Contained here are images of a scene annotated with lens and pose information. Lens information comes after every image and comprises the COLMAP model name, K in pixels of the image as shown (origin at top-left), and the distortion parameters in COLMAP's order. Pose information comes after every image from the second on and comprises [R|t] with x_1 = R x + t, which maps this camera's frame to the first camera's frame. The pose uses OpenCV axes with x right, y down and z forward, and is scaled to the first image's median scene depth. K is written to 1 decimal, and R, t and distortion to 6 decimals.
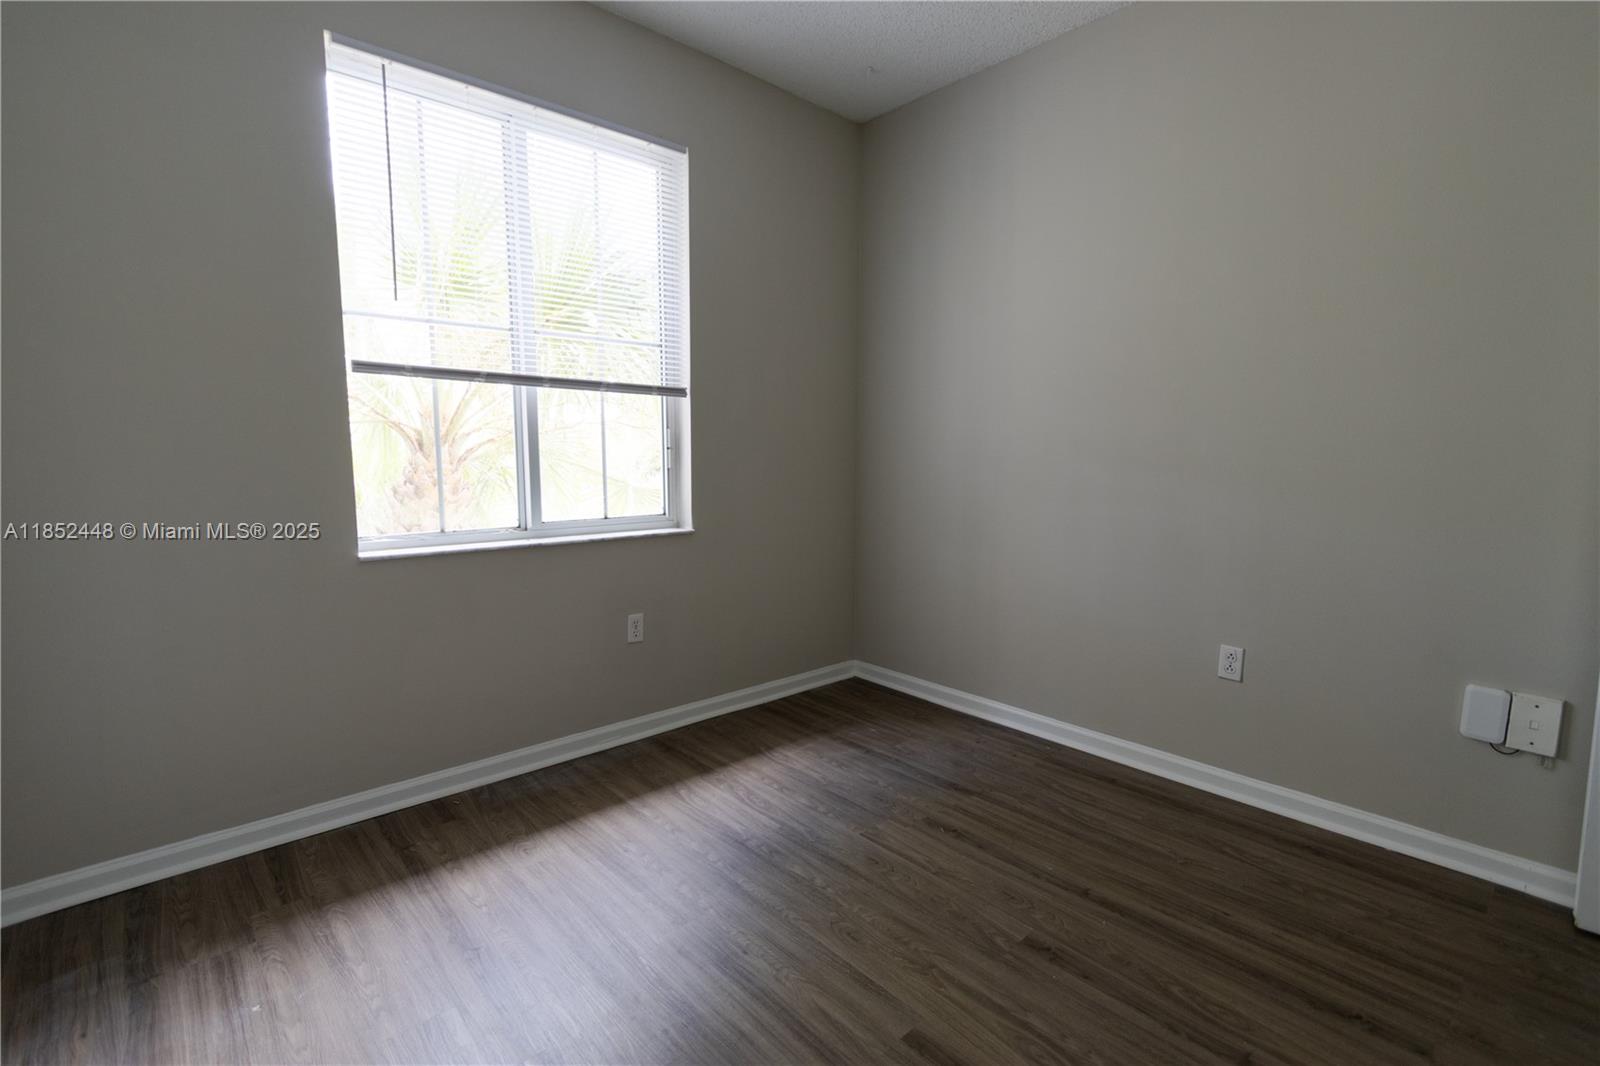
lens RADIAL K [[728.4, 0, 789.8], [0, 728.4, 527.7], [0, 0, 1]] dist [0.014644, -0.006983]
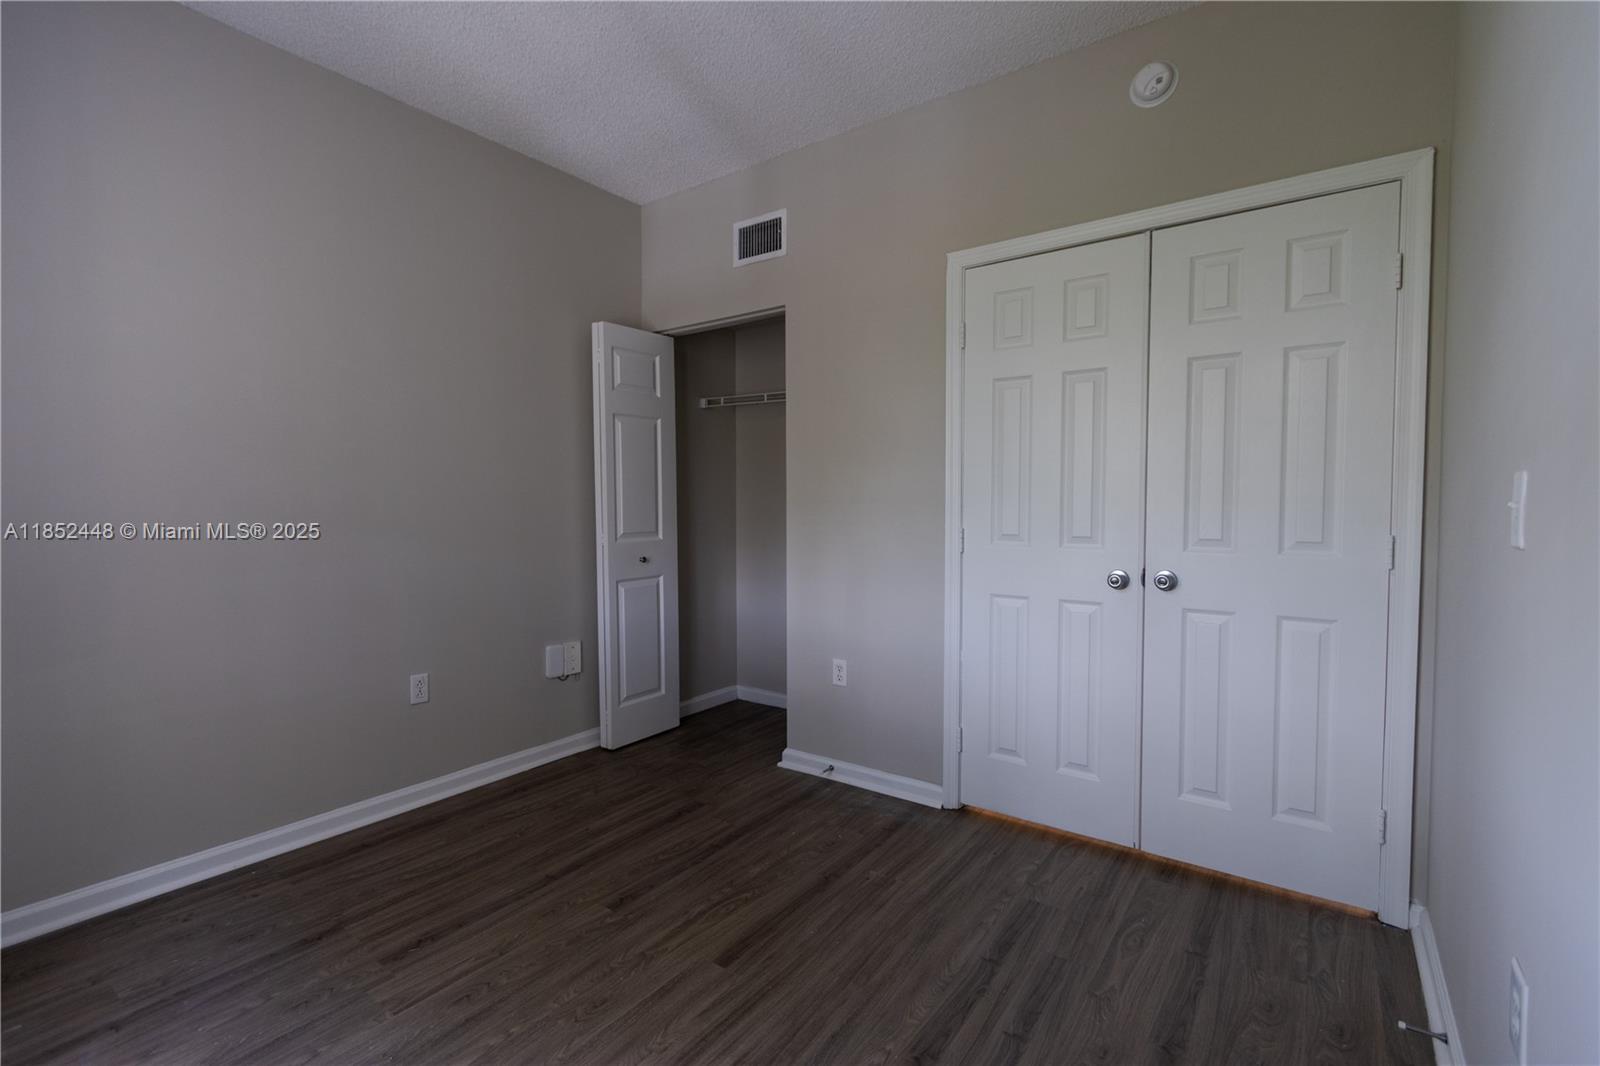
lens RADIAL K [[728.4, 0, 789.8], [0, 728.4, 527.7], [0, 0, 1]] dist [0.014644, -0.006983]
pose [[-0.208069, -0.037471, 0.977396, -0.792203], [0.105950, 0.992523, 0.060606, -0.095568], [-0.972359, 0.116166, -0.202543, 0.766839]]
